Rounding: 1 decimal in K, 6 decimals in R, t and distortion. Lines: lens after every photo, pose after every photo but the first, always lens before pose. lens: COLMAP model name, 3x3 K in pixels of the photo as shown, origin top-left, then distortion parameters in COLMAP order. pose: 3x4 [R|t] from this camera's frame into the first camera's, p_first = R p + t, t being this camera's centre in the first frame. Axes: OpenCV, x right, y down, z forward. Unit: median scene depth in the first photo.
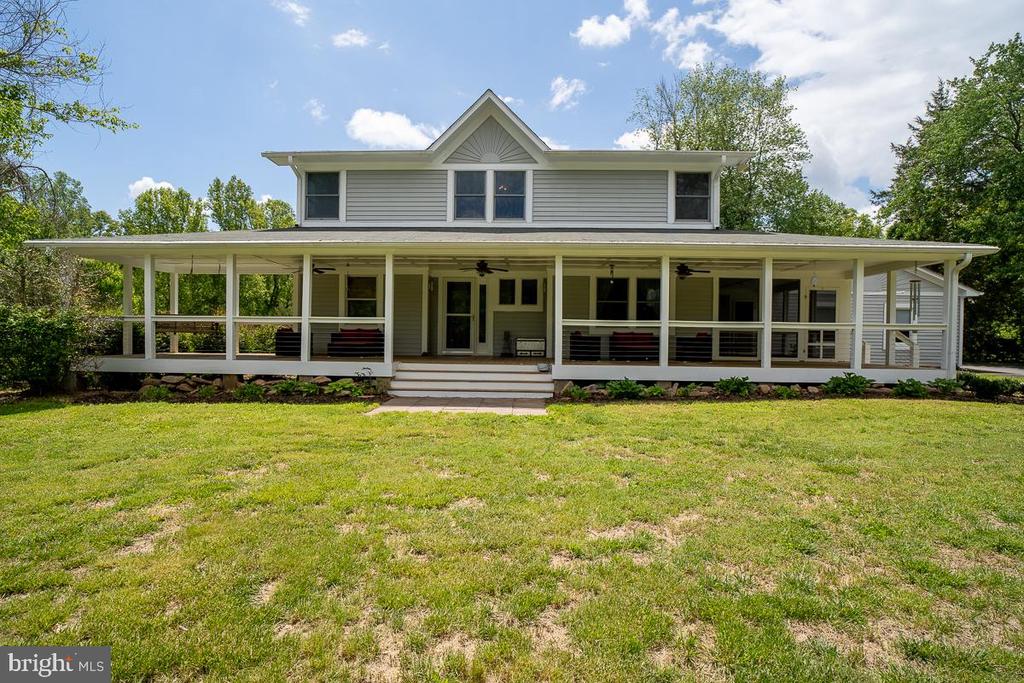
lens RADIAL K [[531.3, 0, 518.1], [0, 531.3, 348.7], [0, 0, 1]] dist [-0.030136, 0.001210]
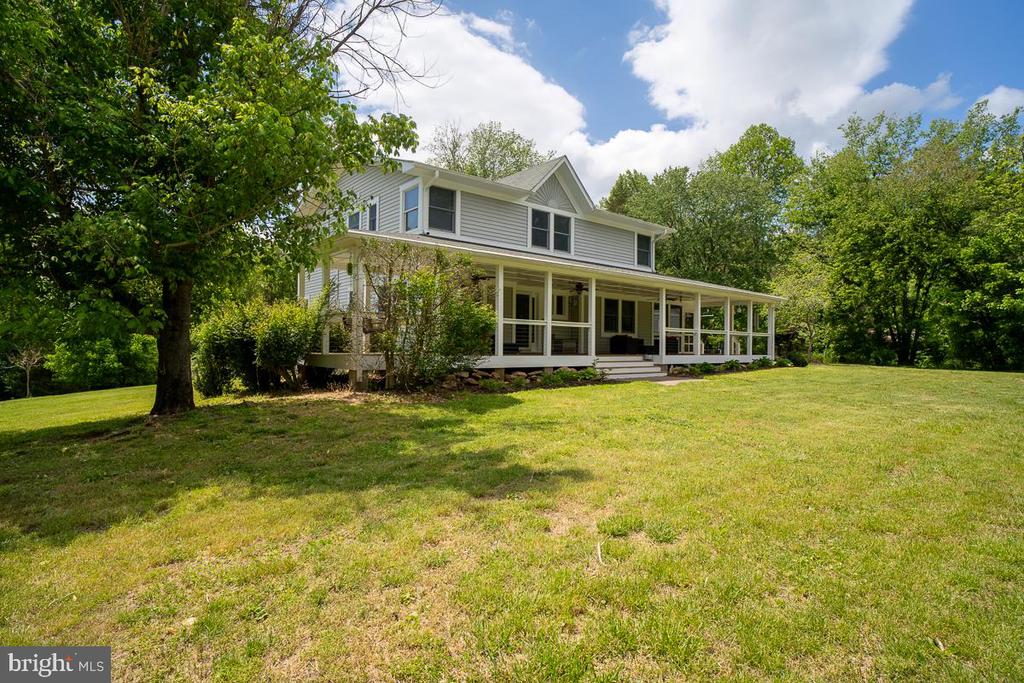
lens RADIAL K [[531.3, 0, 518.1], [0, 531.3, 348.7], [0, 0, 1]] dist [-0.030136, 0.001210]
pose [[0.745412, -0.006272, 0.666575, -1.020951], [0.010123, 0.999947, -0.001911, 0.006009], [-0.666527, 0.008172, 0.745436, 0.068357]]
